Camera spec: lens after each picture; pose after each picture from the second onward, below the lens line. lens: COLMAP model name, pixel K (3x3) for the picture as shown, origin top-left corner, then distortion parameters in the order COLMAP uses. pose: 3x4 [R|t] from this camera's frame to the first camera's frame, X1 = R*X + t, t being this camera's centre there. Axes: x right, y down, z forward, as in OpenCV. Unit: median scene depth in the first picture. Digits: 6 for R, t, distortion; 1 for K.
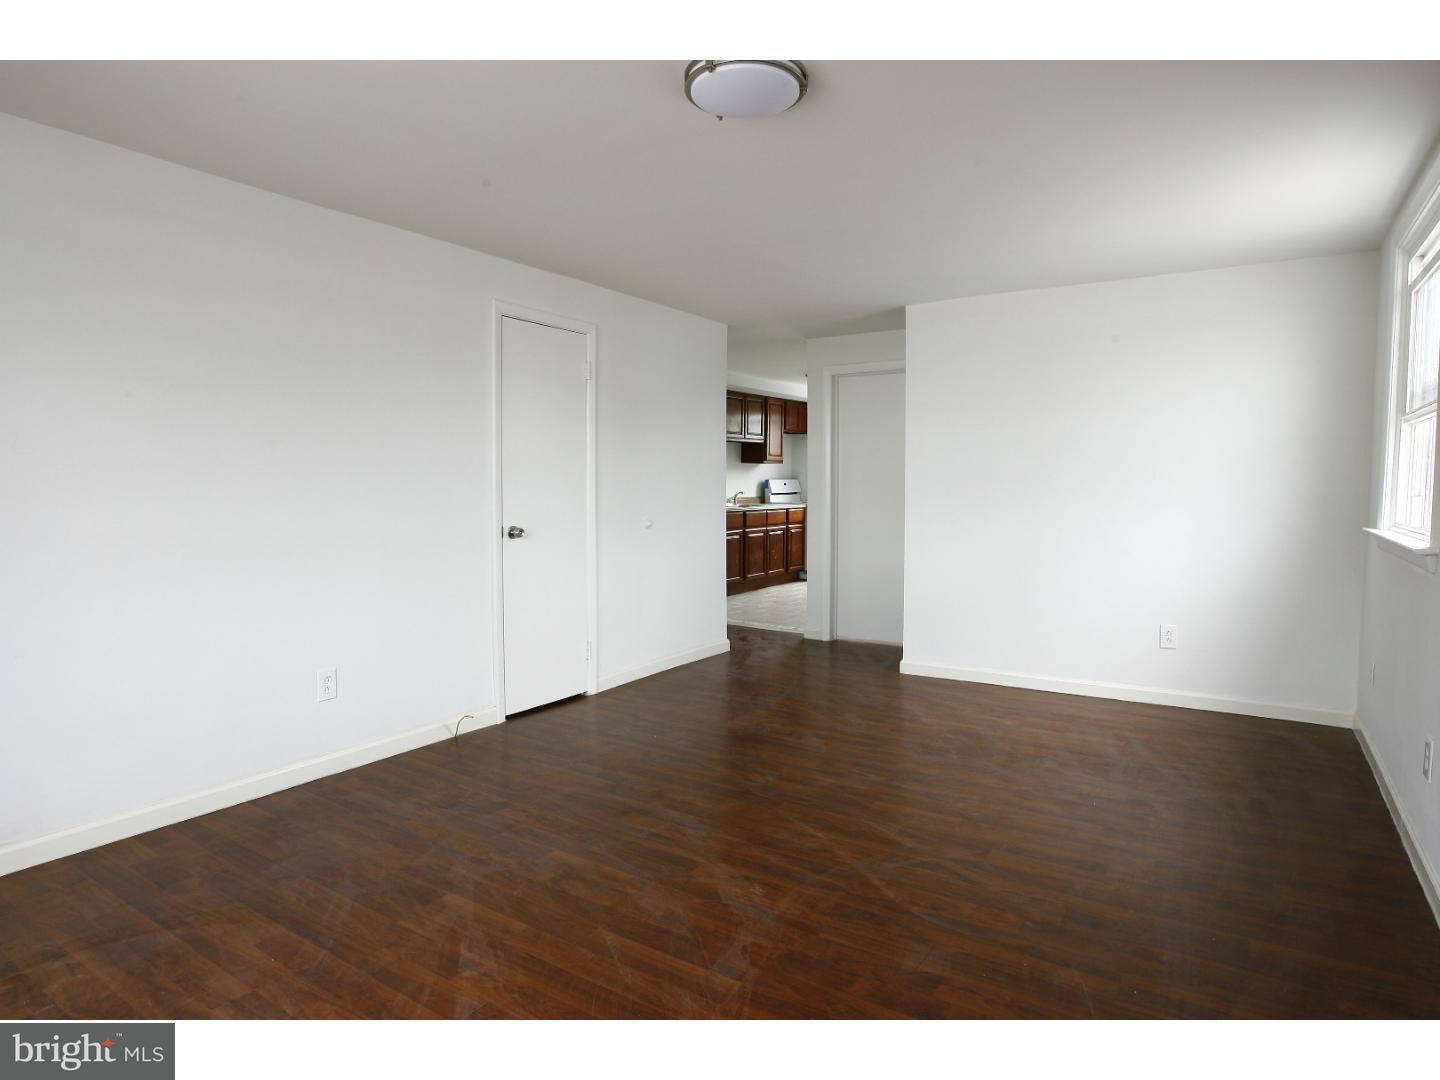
lens RADIAL K [[816.6, 0, 720.0], [0, 816.6, 527.3], [0, 0, 1]] dist [-0.042231, 0.015901]
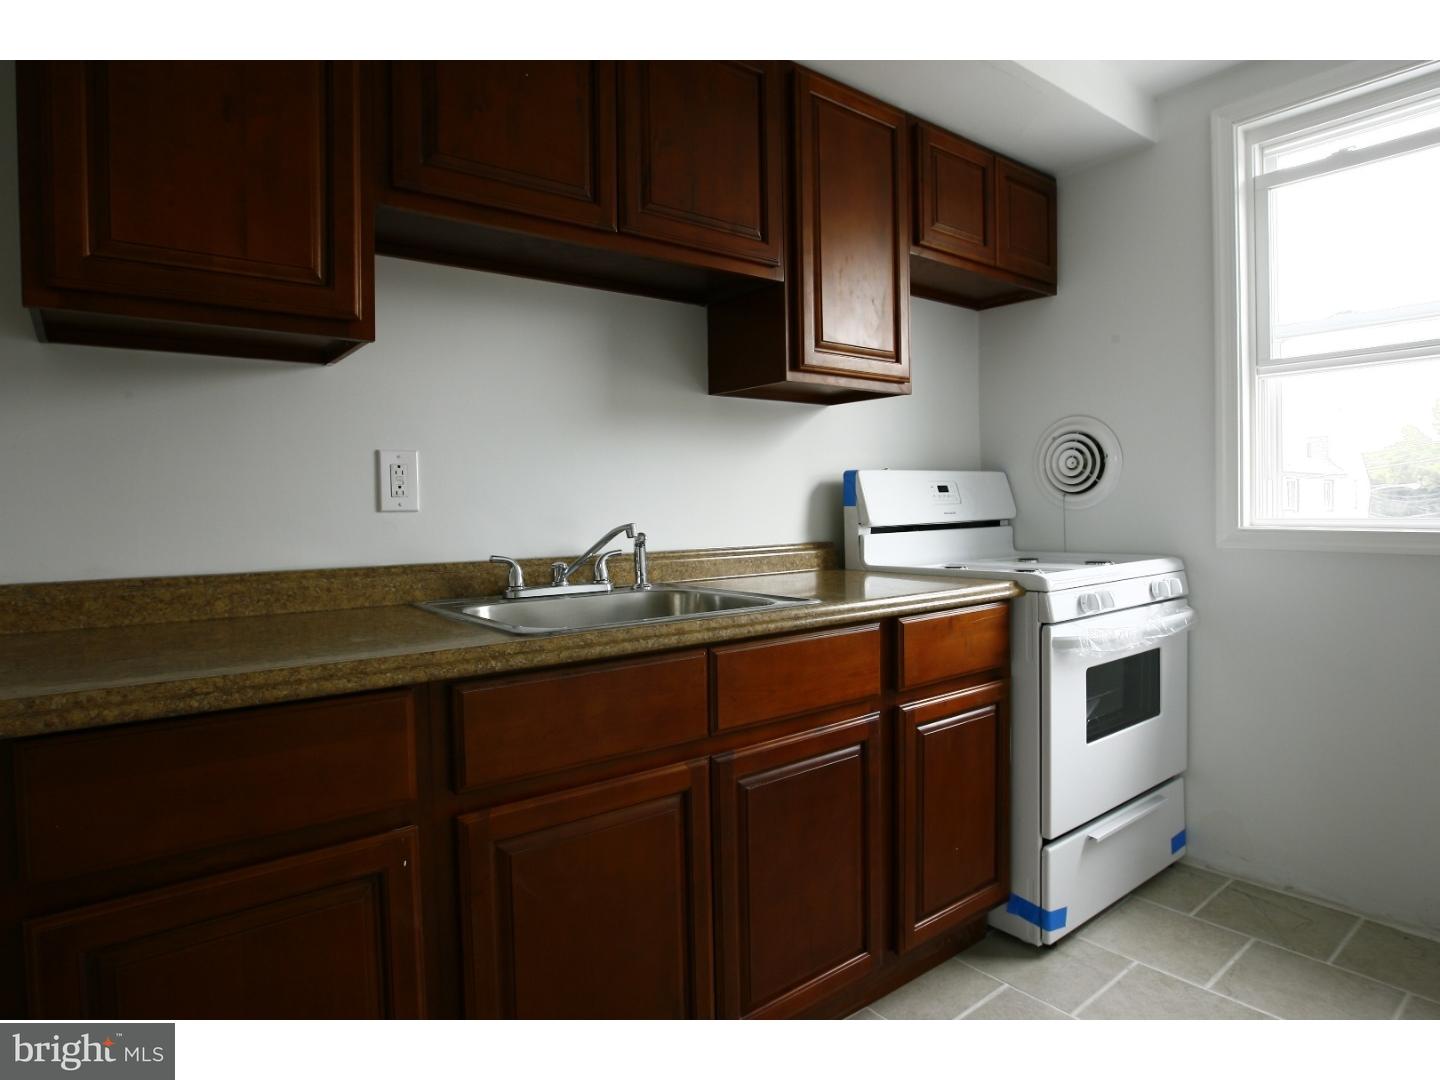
lens RADIAL K [[816.6, 0, 720.0], [0, 816.6, 527.3], [0, 0, 1]] dist [-0.042231, 0.015901]
pose [[0.949571, -0.010776, -0.313368, 0.099397], [0.002101, 0.999605, -0.028009, -0.036172], [0.313546, 0.025938, 0.949219, 0.787917]]
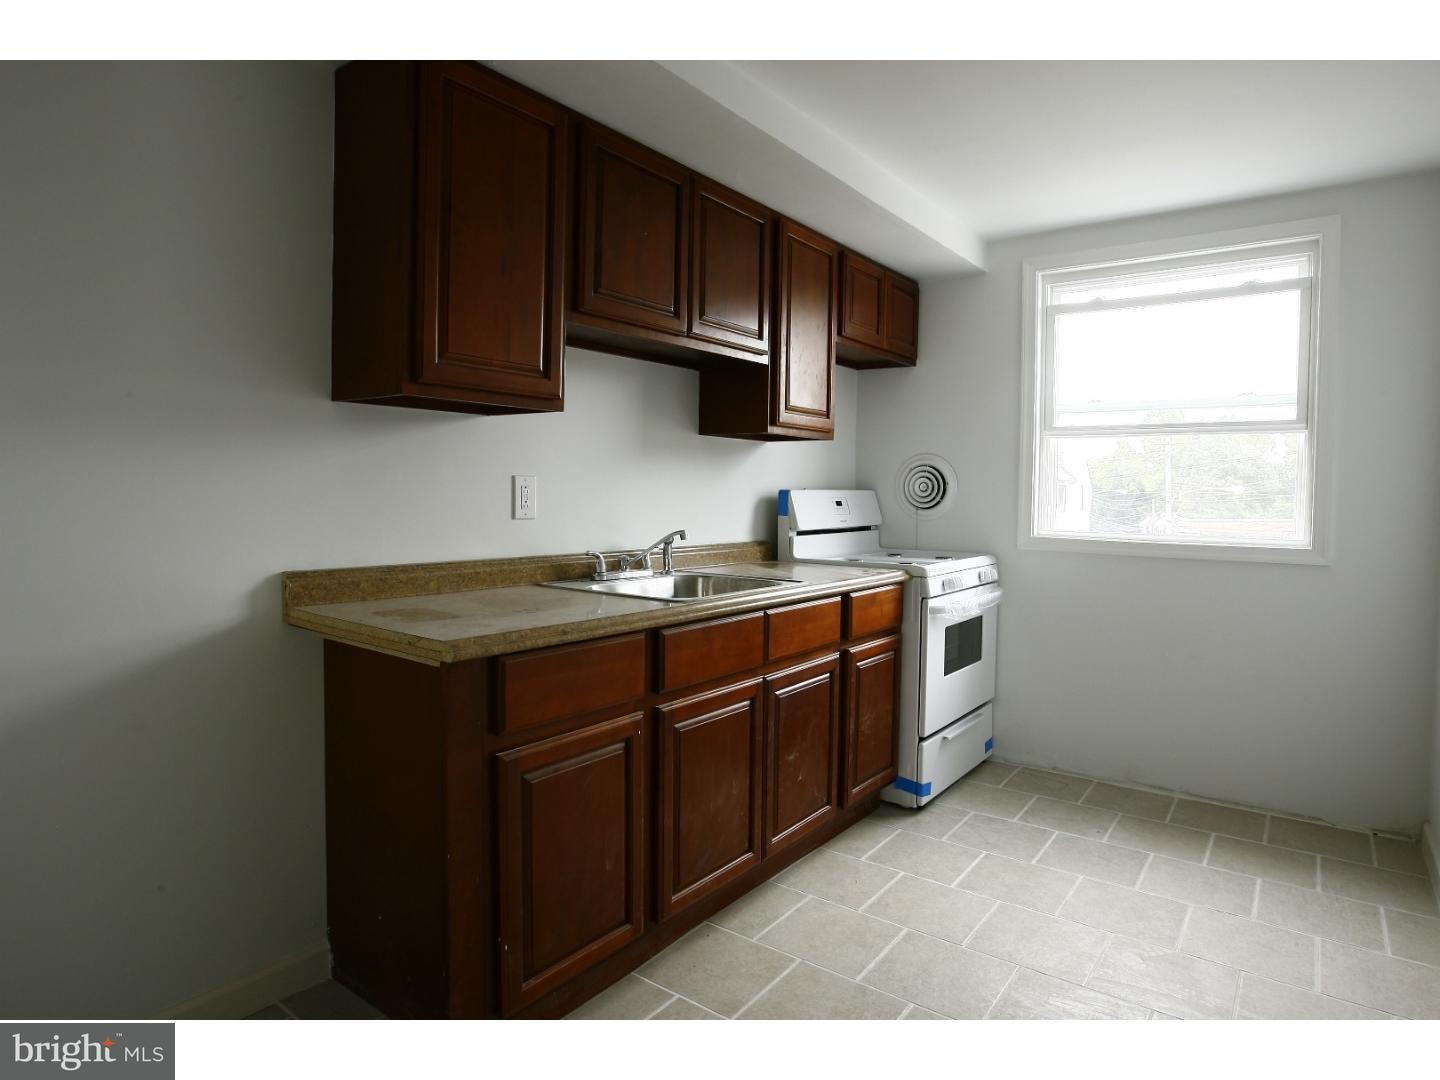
lens RADIAL K [[816.6, 0, 720.0], [0, 816.6, 527.3], [0, 0, 1]] dist [-0.042231, 0.015901]
pose [[0.997875, 0.012772, -0.063889, 0.054665], [-0.013634, 0.999822, -0.013070, -0.039612], [0.063711, 0.013914, 0.997871, 0.689188]]
